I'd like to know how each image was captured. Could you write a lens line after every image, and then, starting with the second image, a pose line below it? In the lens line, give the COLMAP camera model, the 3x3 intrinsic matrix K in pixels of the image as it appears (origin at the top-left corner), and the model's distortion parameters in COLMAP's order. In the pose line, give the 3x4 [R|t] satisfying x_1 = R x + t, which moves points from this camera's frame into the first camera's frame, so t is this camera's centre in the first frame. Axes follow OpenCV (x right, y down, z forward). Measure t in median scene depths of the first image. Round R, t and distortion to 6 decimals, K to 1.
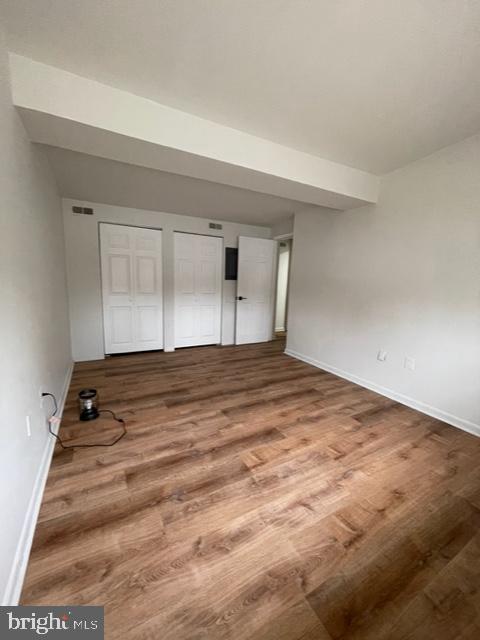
lens RADIAL K [[259.4, 0, 240.9], [0, 259.4, 320.3], [0, 0, 1]] dist [-0.000518, 0.000083]
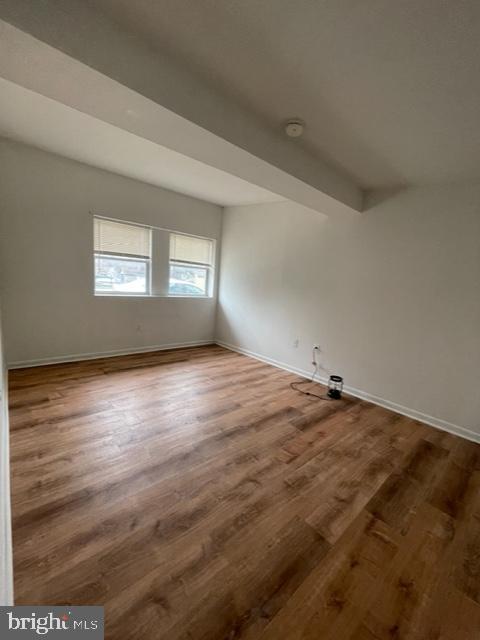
lens RADIAL K [[259.4, 0, 240.9], [0, 259.4, 320.3], [0, 0, 1]] dist [-0.000518, 0.000083]
pose [[-0.969402, -0.072507, -0.234527, 0.207941], [-0.142027, 0.944905, 0.294928, -0.303438], [0.200222, 0.319213, -0.926291, 1.892014]]
